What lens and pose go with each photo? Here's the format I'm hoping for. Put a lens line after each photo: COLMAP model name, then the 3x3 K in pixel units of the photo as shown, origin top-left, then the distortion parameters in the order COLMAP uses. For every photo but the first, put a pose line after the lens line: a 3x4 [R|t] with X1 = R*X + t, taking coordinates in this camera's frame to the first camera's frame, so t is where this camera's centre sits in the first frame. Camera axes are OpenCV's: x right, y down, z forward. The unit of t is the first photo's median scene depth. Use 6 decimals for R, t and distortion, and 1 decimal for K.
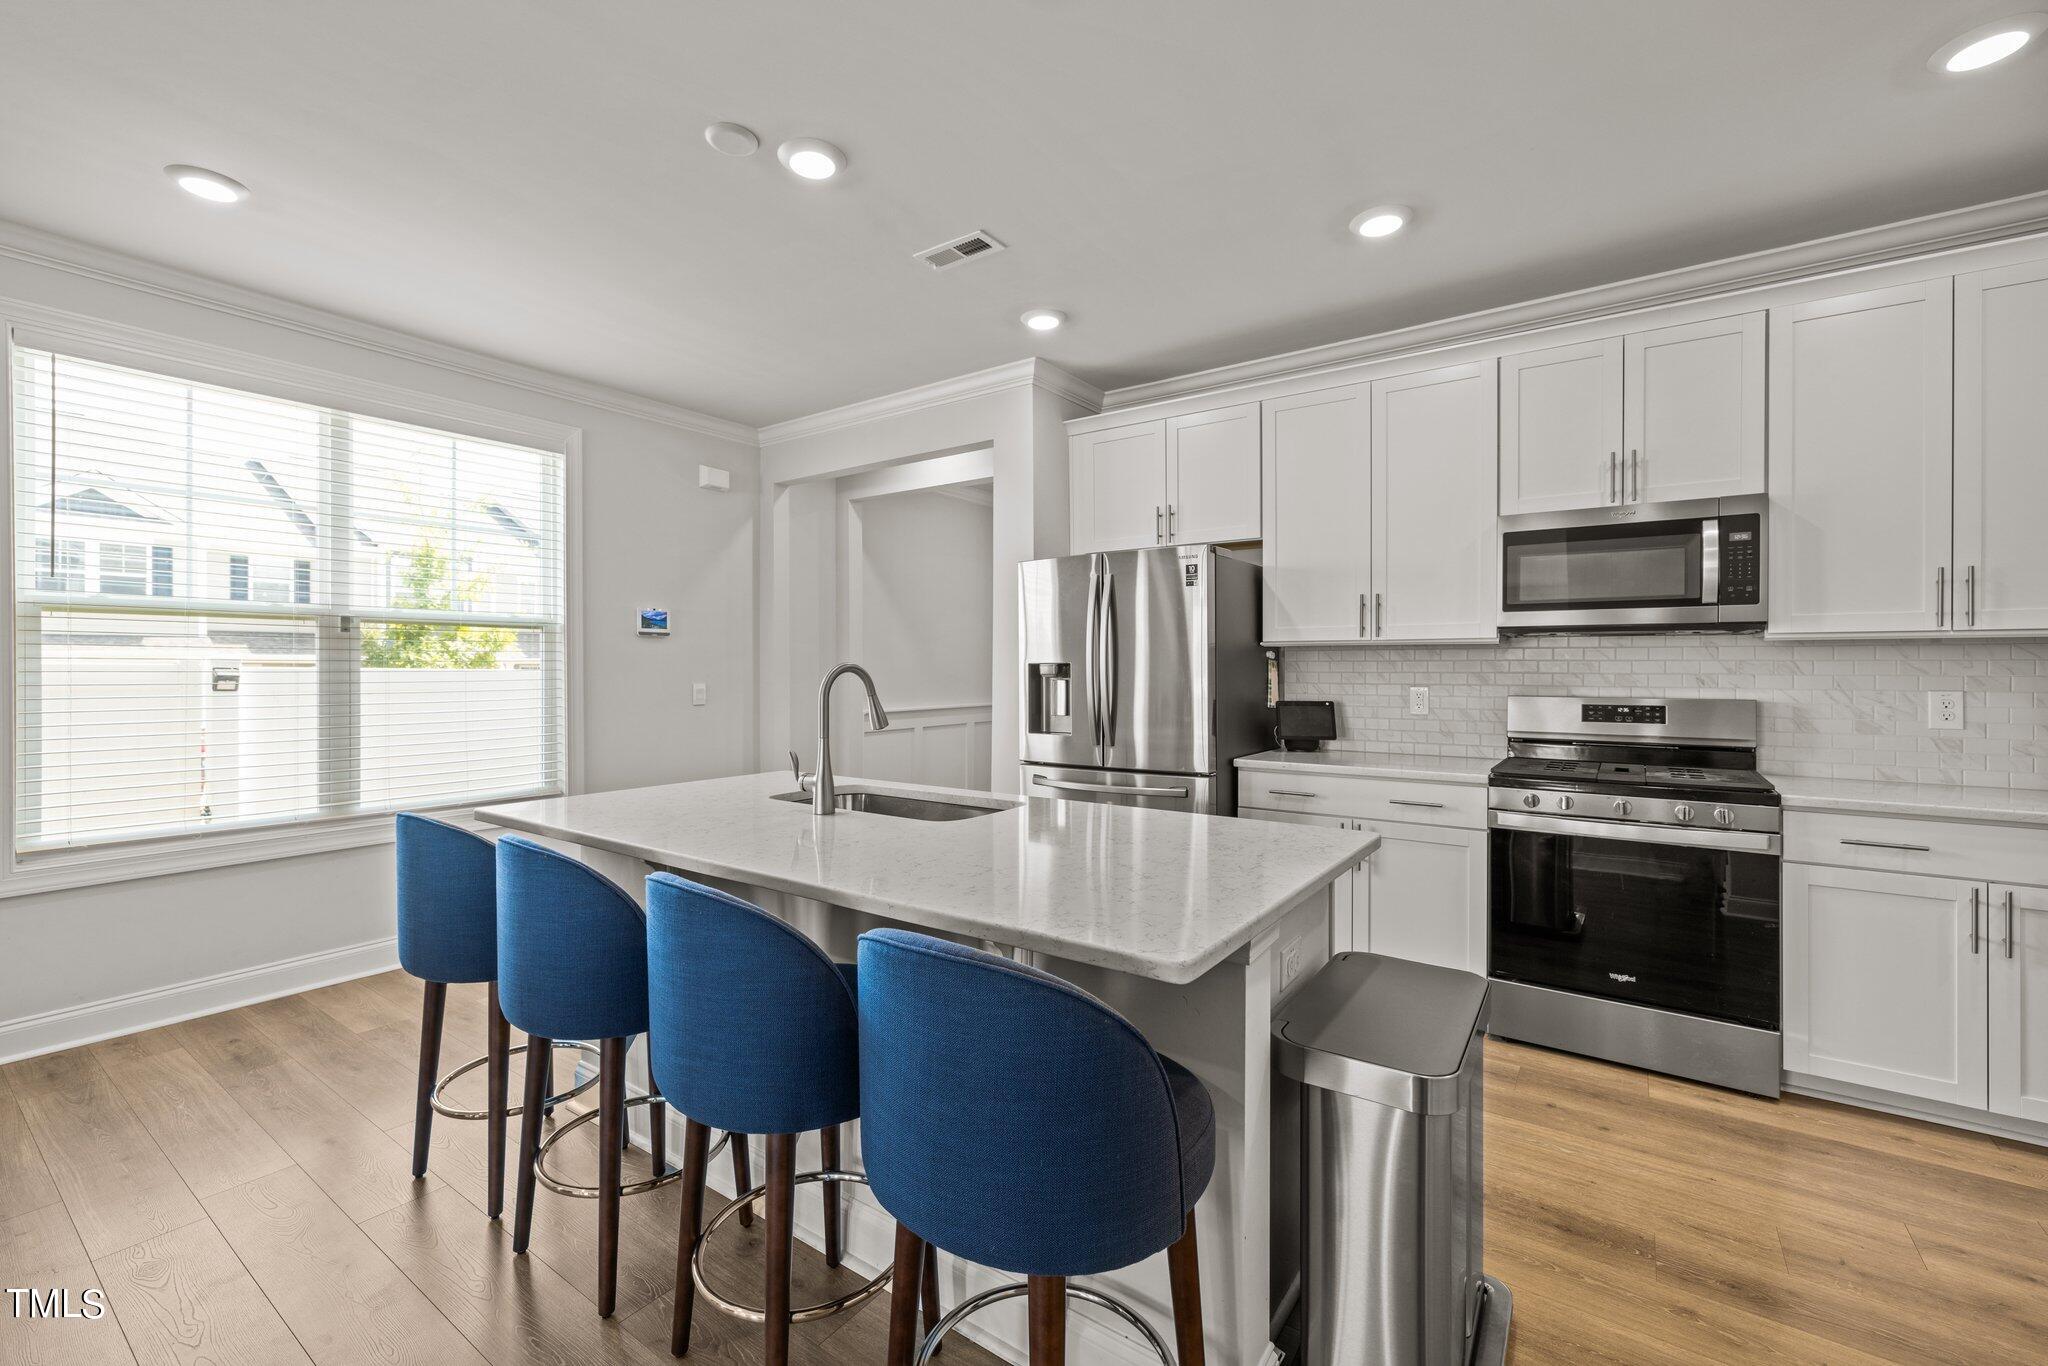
lens RADIAL K [[854.6, 0, 1014.3], [0, 854.6, 672.5], [0, 0, 1]] dist [0.001553, 0.000632]
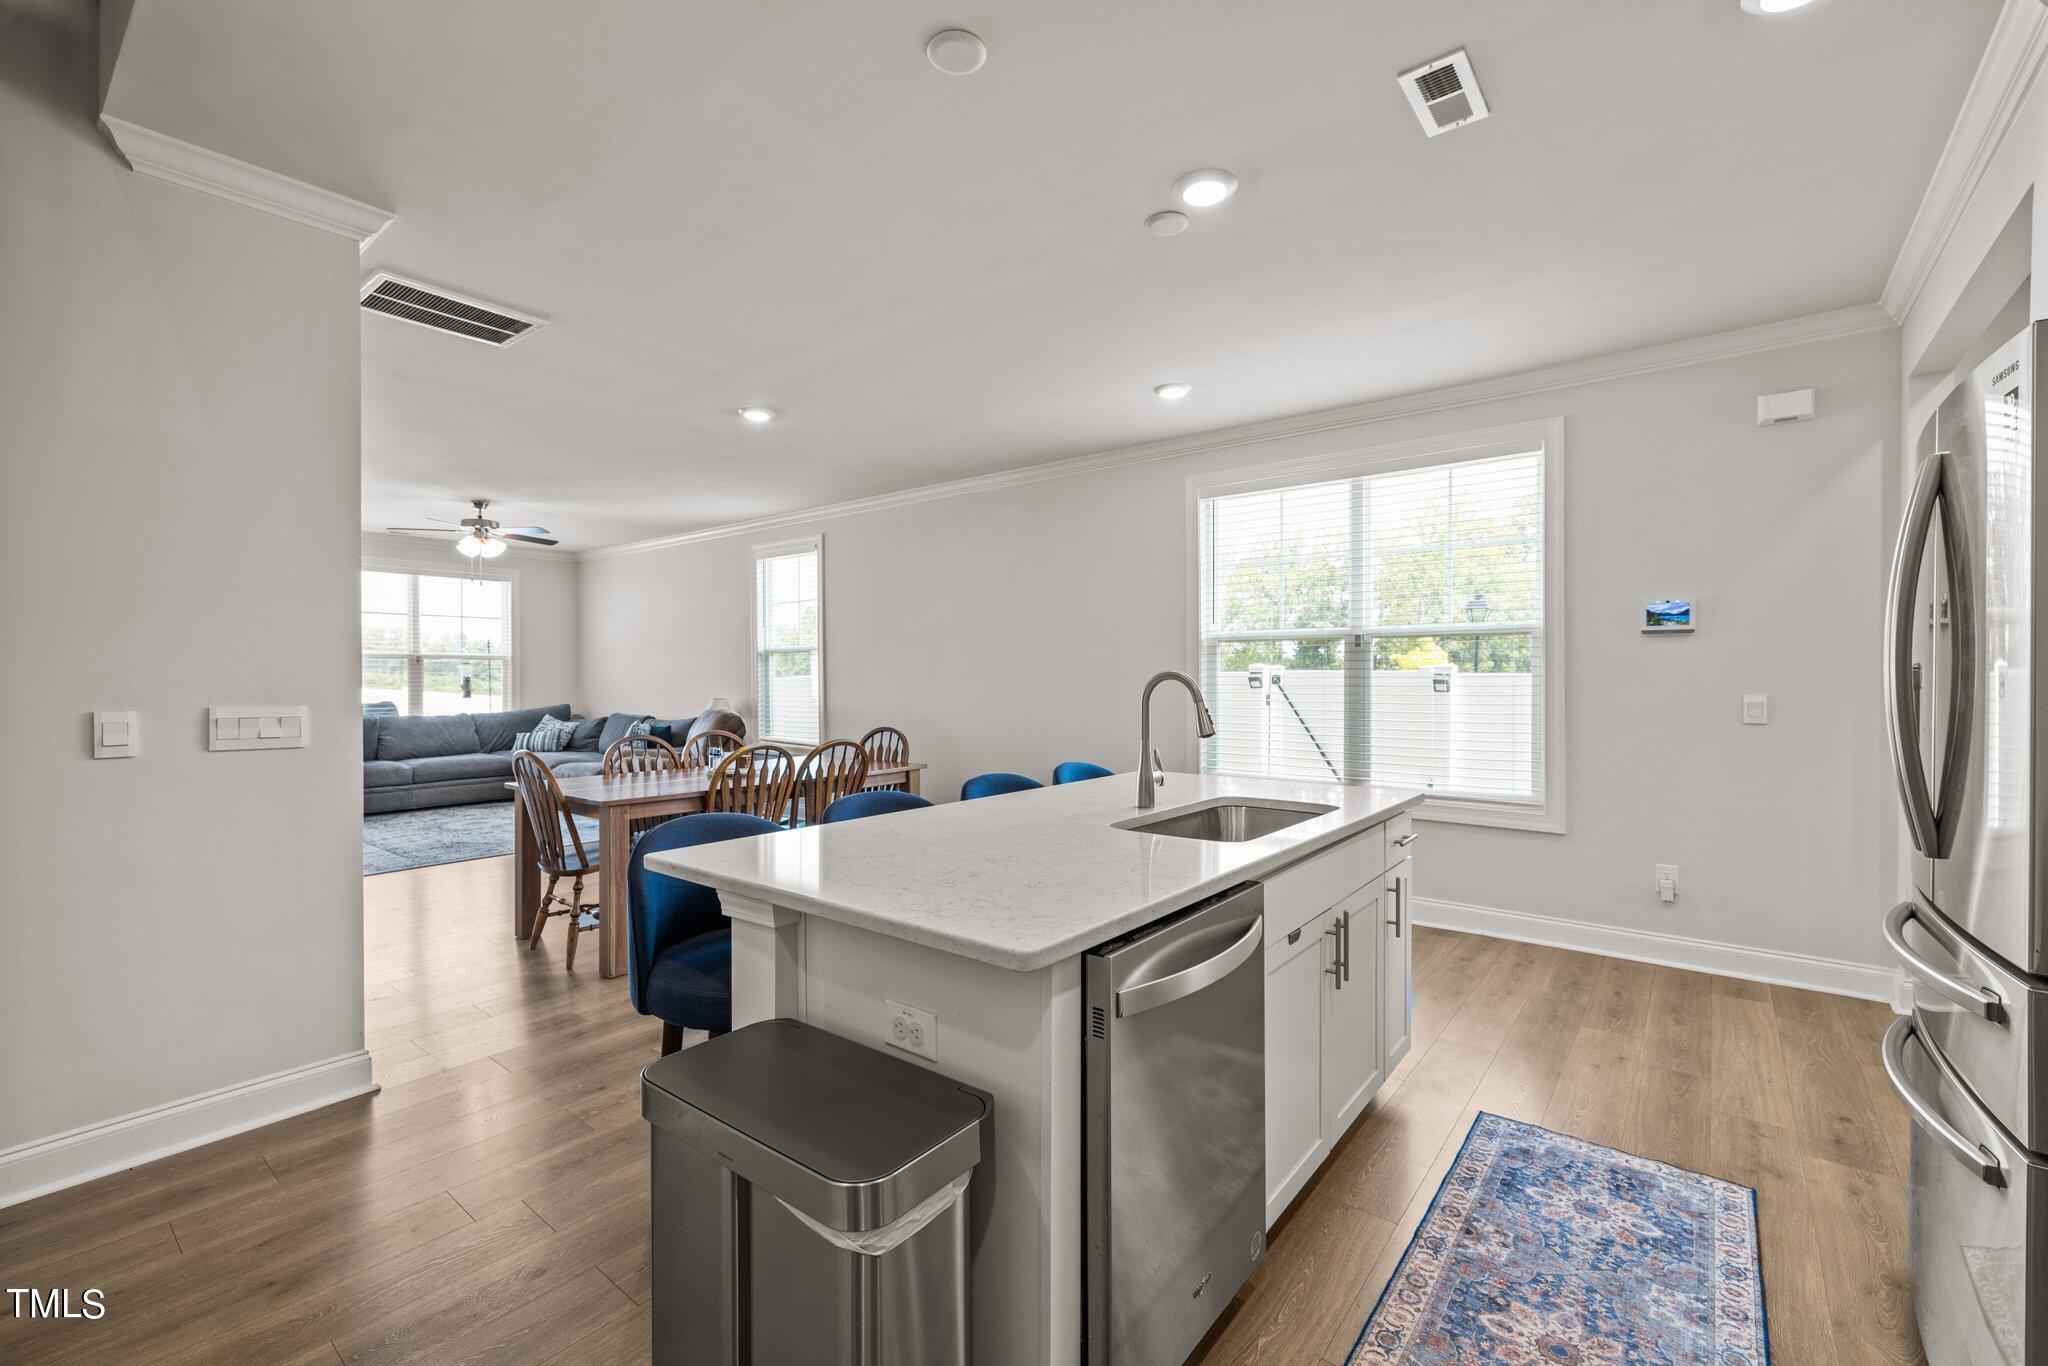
lens RADIAL K [[866.7, 0, 1019.9], [0, 866.7, 681.6], [0, 0, 1]] dist [0.004989, 0.000344]
pose [[-0.058145, 0.007939, -0.998277, 0.593829], [-0.001750, 0.999966, 0.008054, -0.004647], [0.998307, 0.002215, -0.058129, 0.592023]]
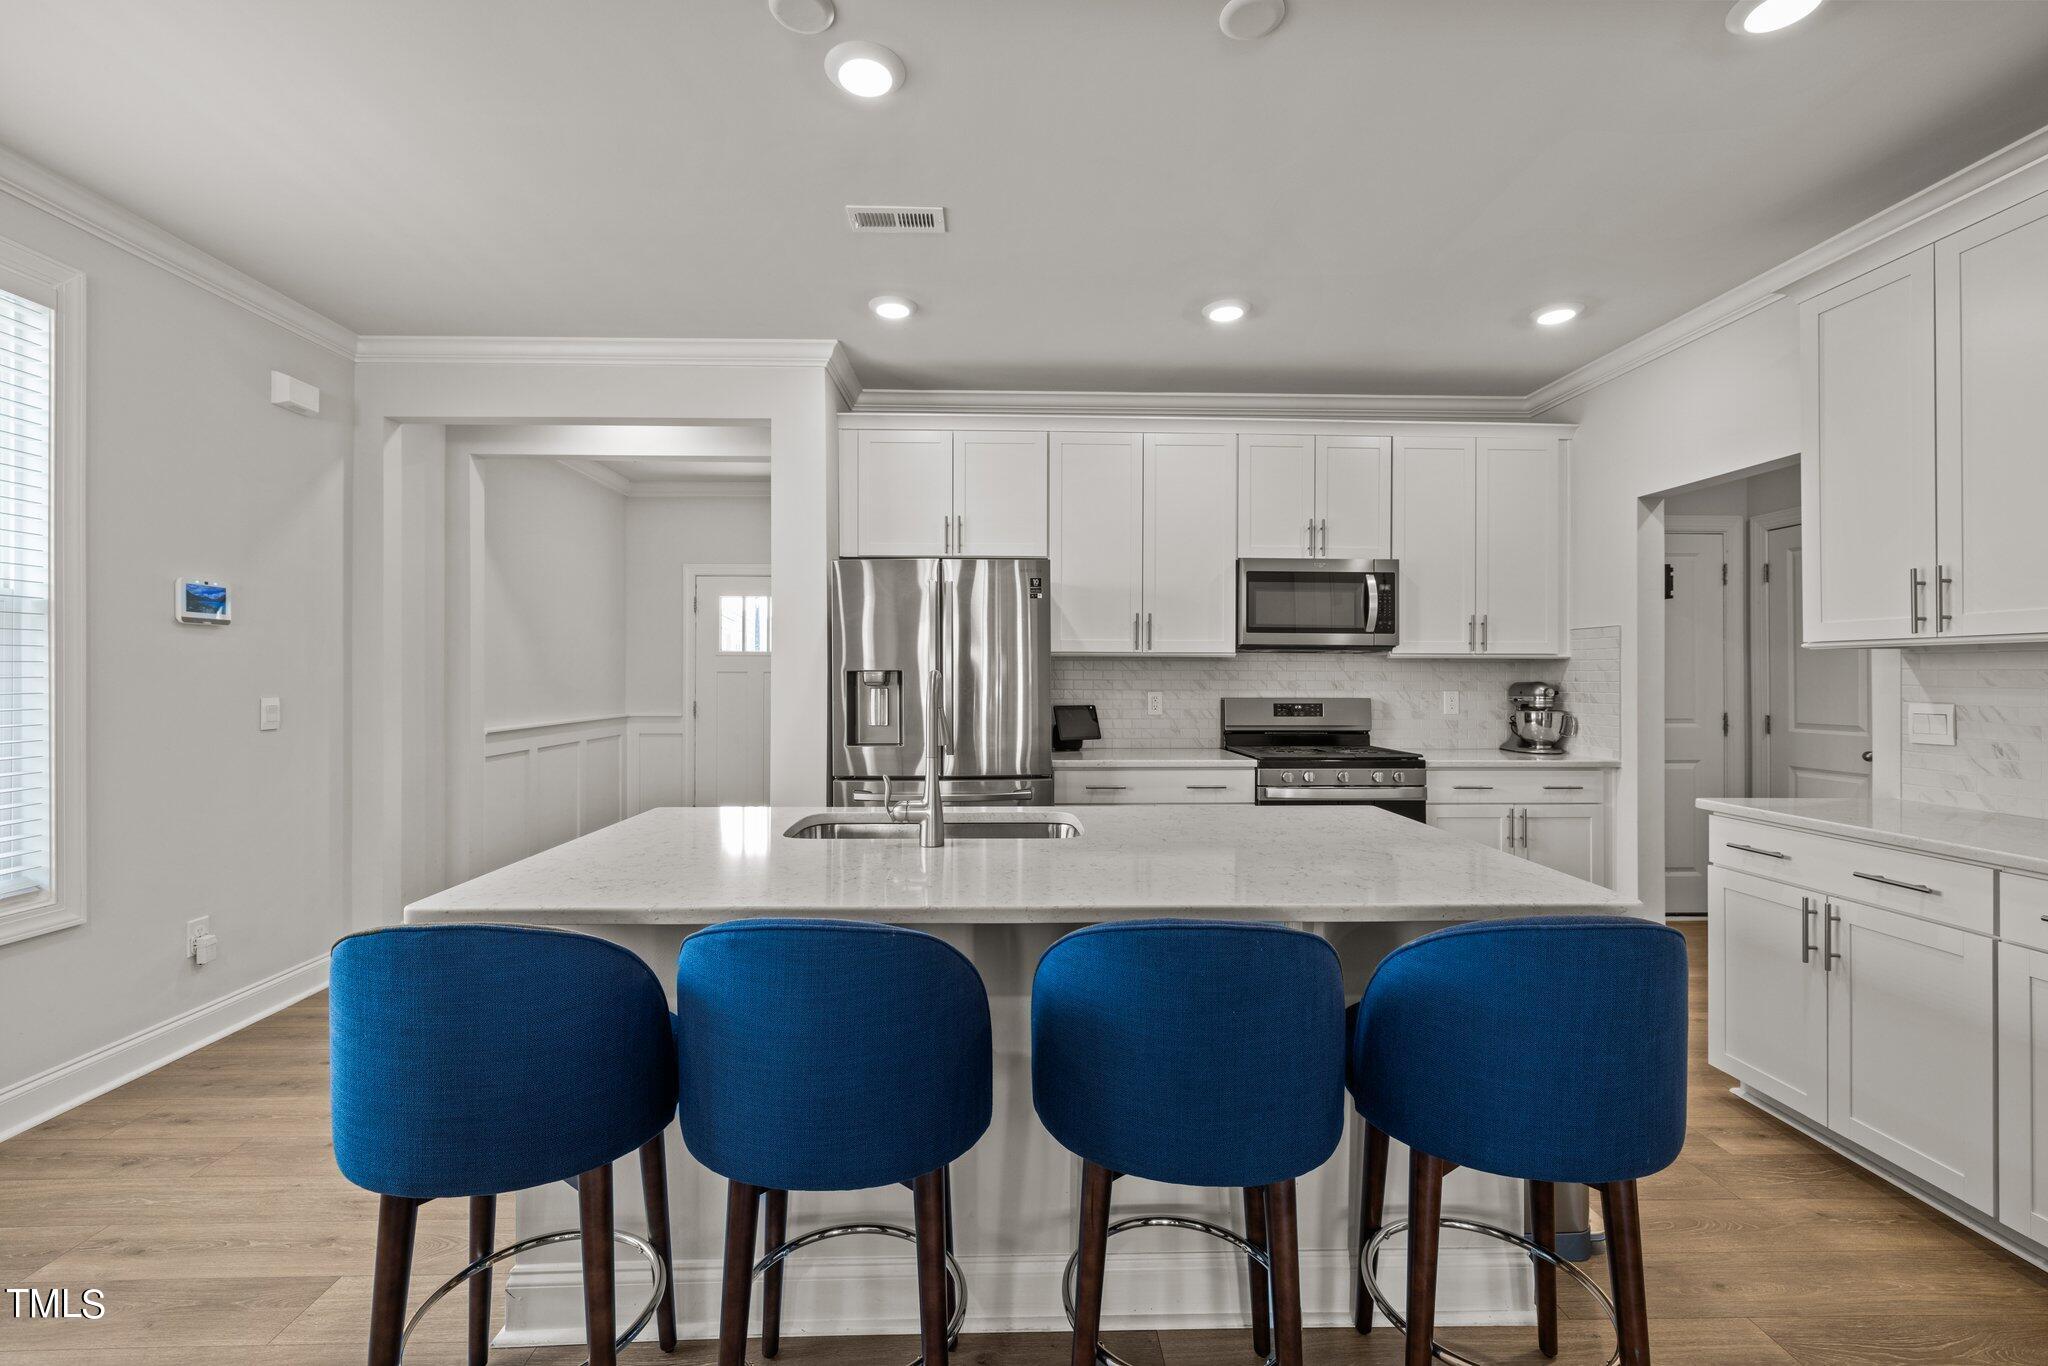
lens RADIAL K [[854.6, 0, 1014.3], [0, 854.6, 672.5], [0, 0, 1]] dist [0.001553, 0.000632]
pose [[0.798461, 0.003534, 0.602036, -0.440677], [0.001163, 0.999972, -0.007412, -0.001625], [-0.602045, 0.006618, 0.798435, 0.170907]]
